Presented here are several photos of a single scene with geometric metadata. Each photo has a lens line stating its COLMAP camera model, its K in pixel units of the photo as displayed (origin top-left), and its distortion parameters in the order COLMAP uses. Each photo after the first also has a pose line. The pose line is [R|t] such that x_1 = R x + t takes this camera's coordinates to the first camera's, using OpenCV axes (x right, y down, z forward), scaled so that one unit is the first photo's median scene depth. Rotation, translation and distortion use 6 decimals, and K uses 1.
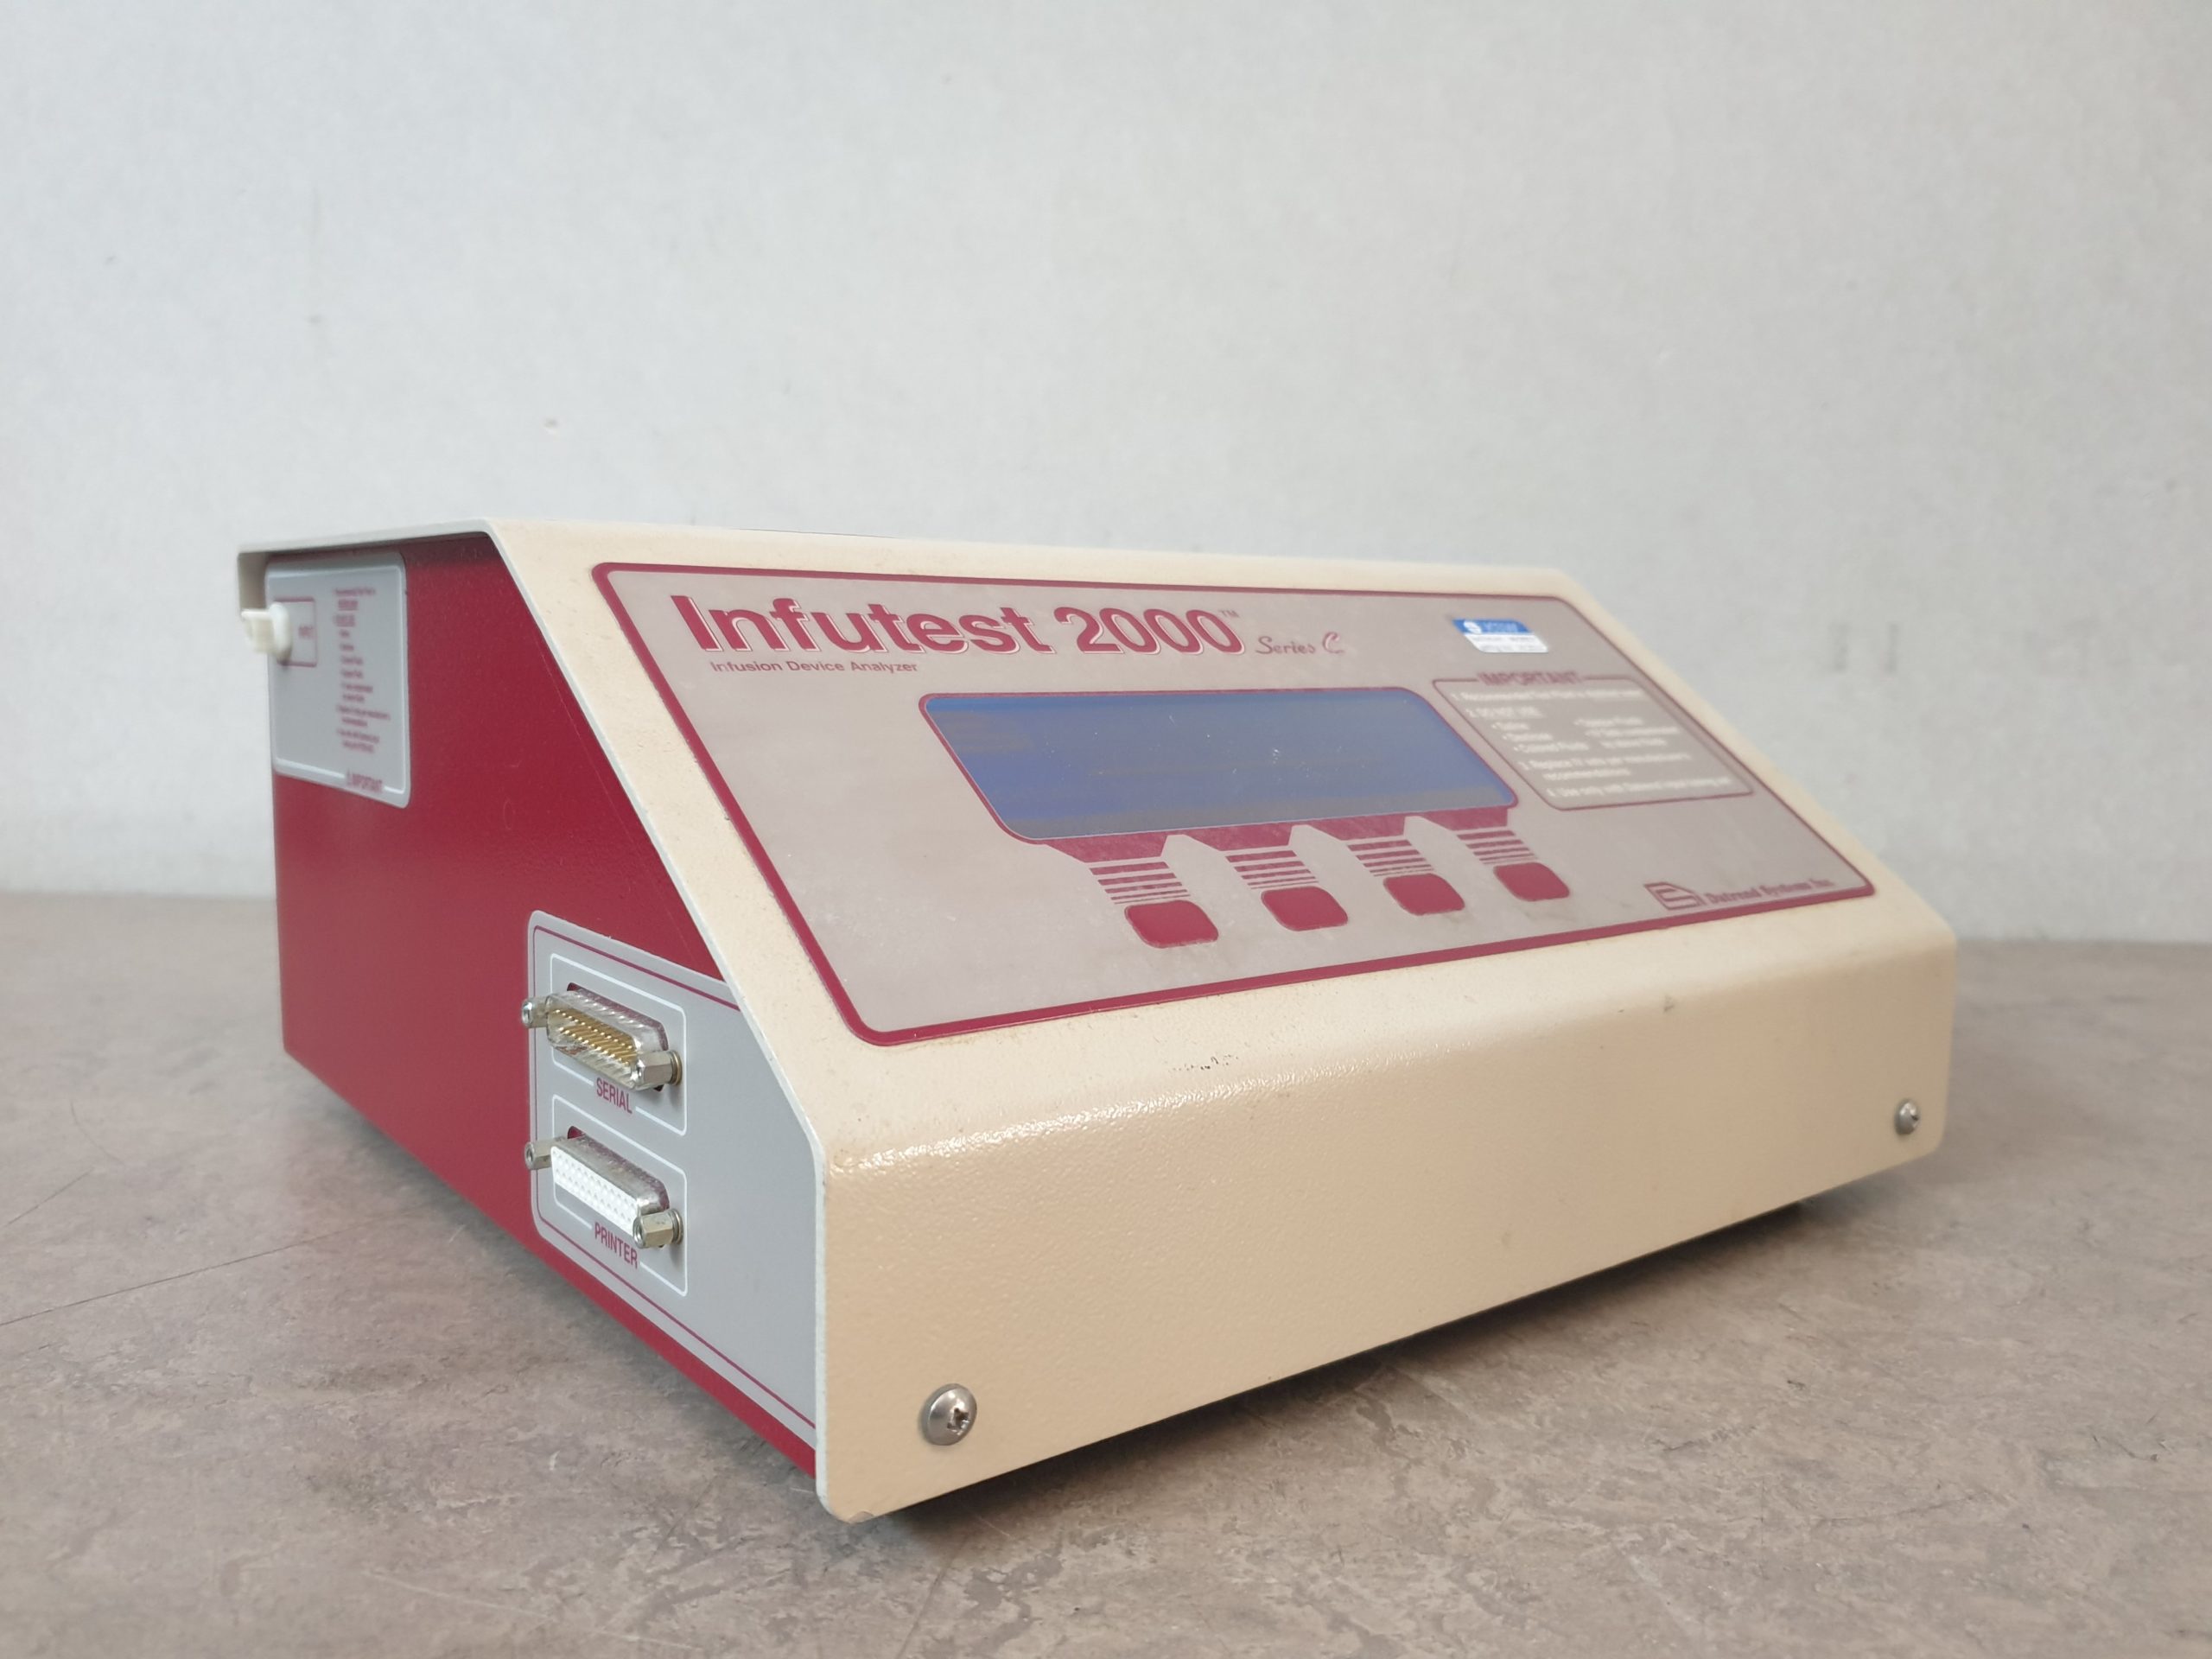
lens RADIAL K [[1822.5, 0, 1106.0], [0, 1822.5, 829.5], [0, 0, 1]] dist [-0.058115, 0.118830]
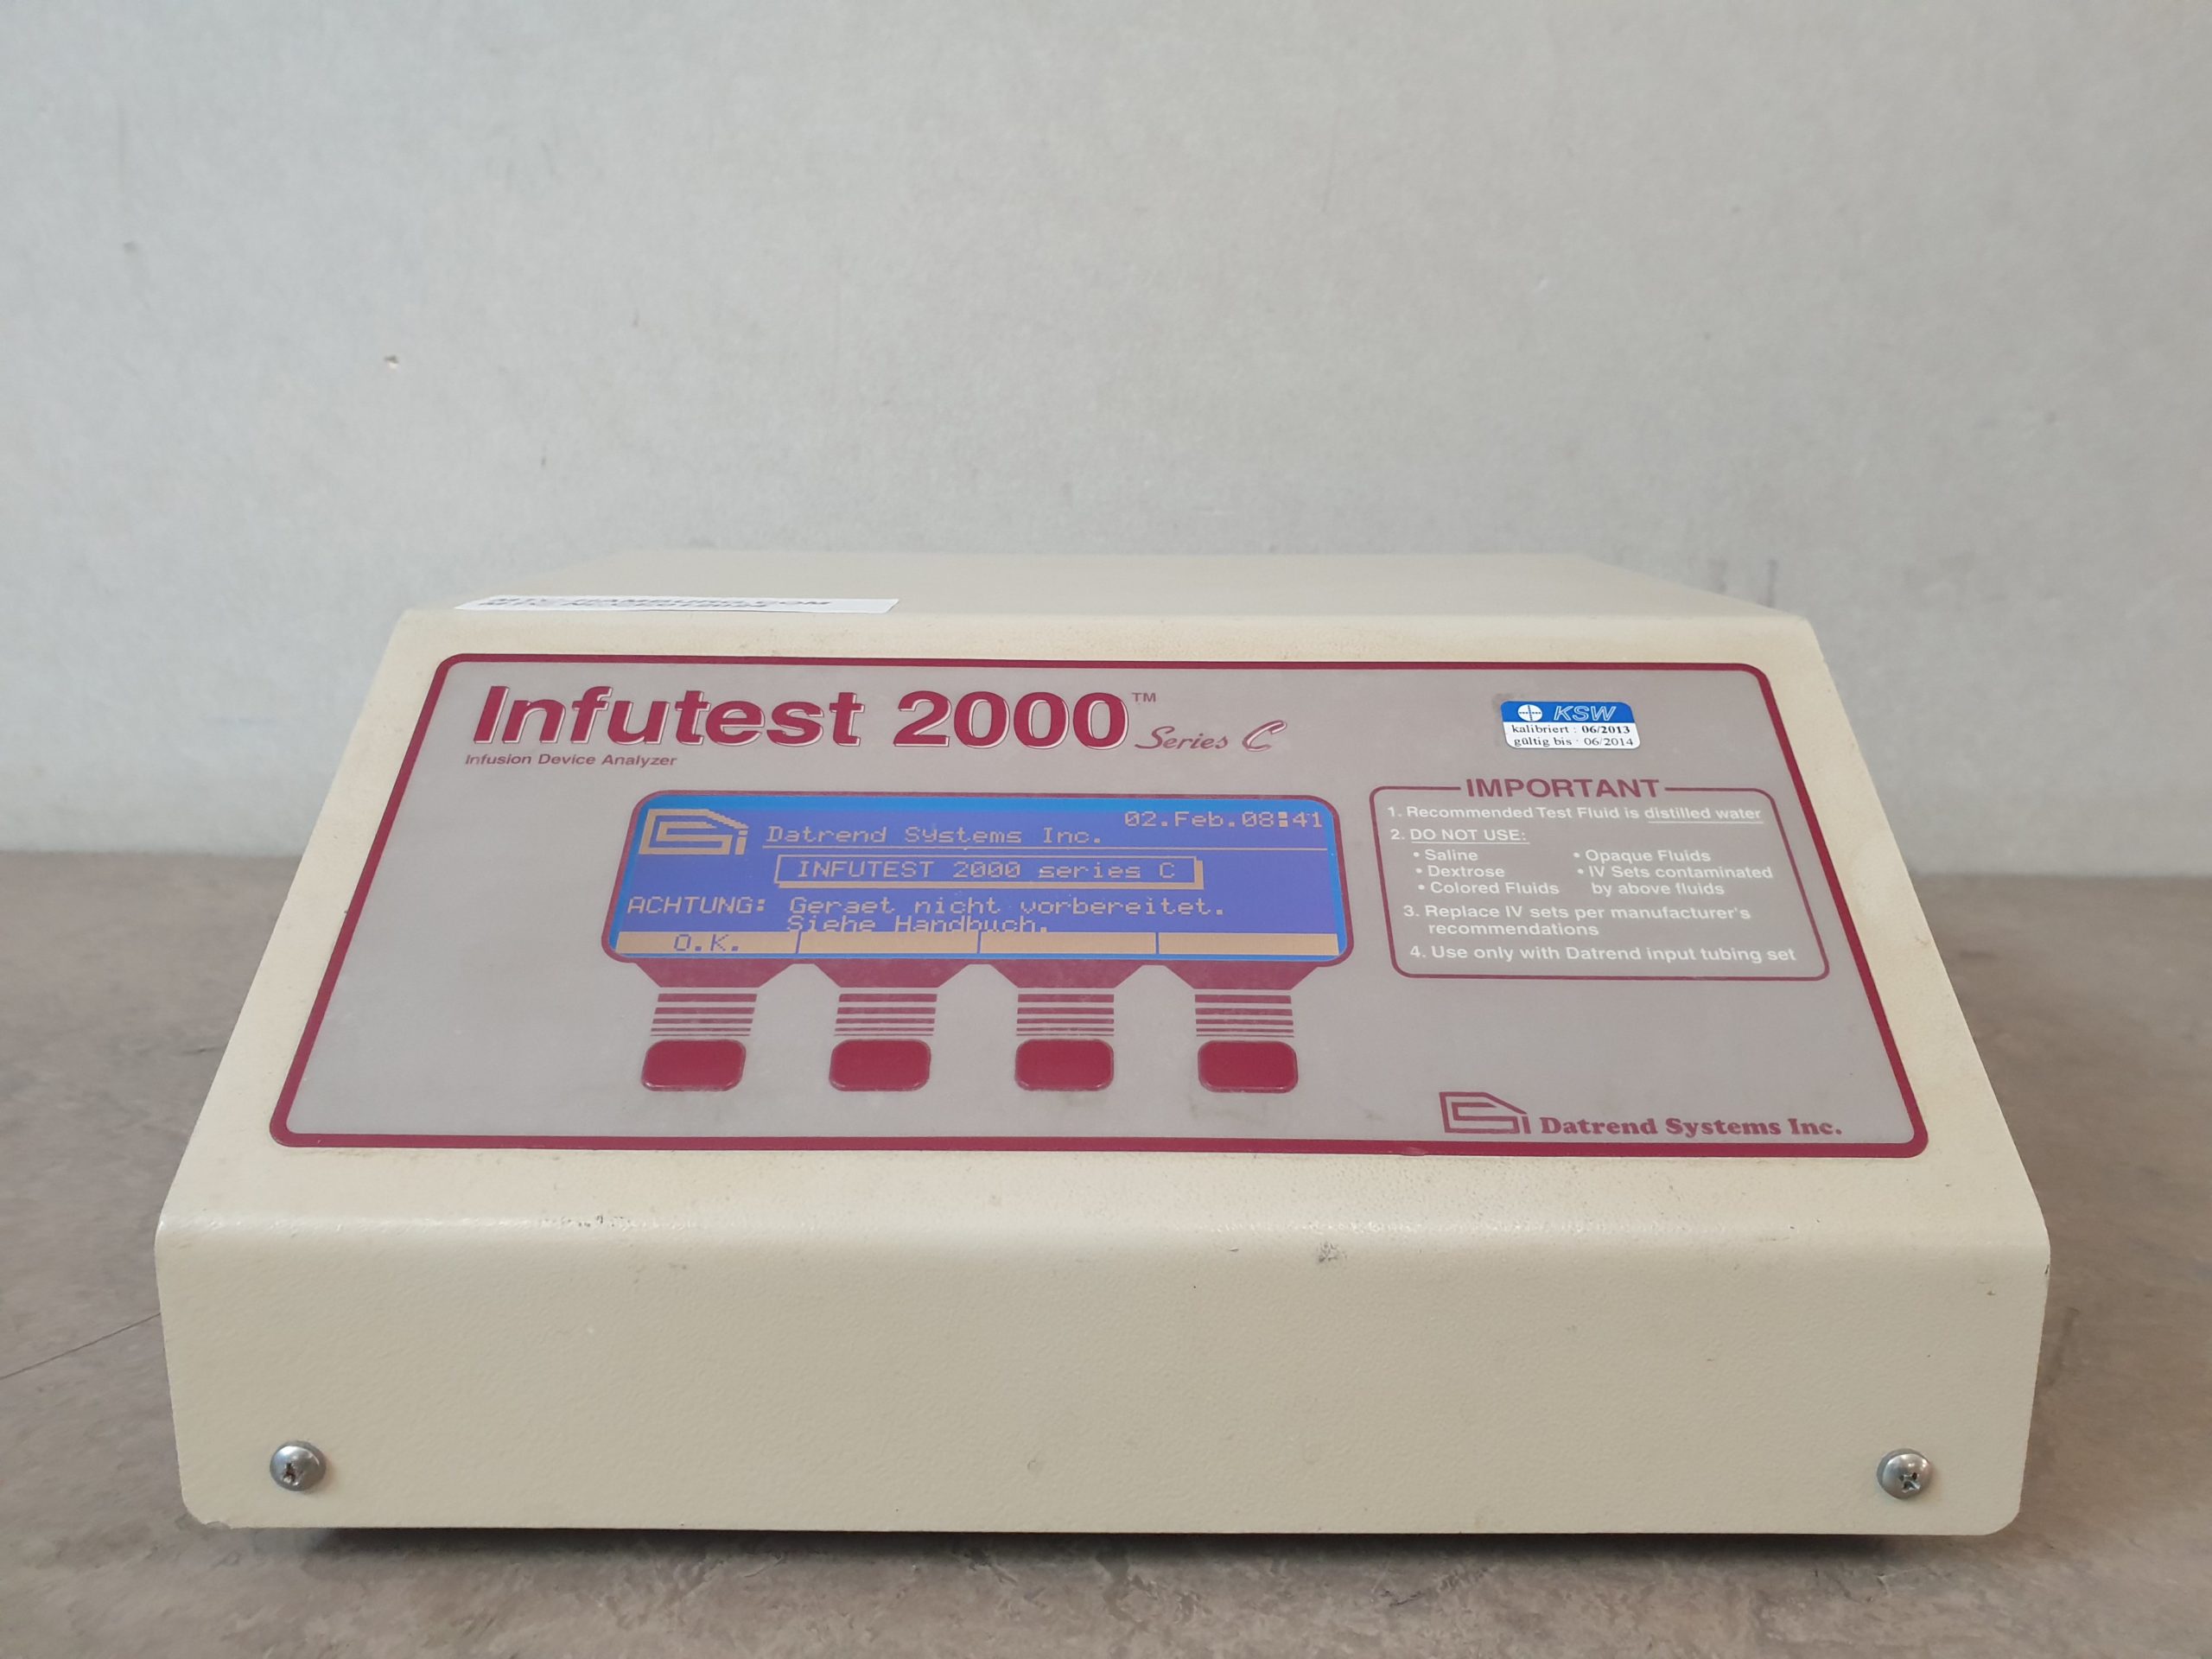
lens RADIAL K [[1812.1, 0, 1111.3], [0, 1812.1, 802.9], [0, 0, 1]] dist [-0.056379, 0.091899]
pose [[0.999753, -0.010246, 0.019725, 0.135740], [0.008258, 0.995120, 0.098327, -0.200537], [-0.020637, -0.098140, 0.994959, 0.047244]]
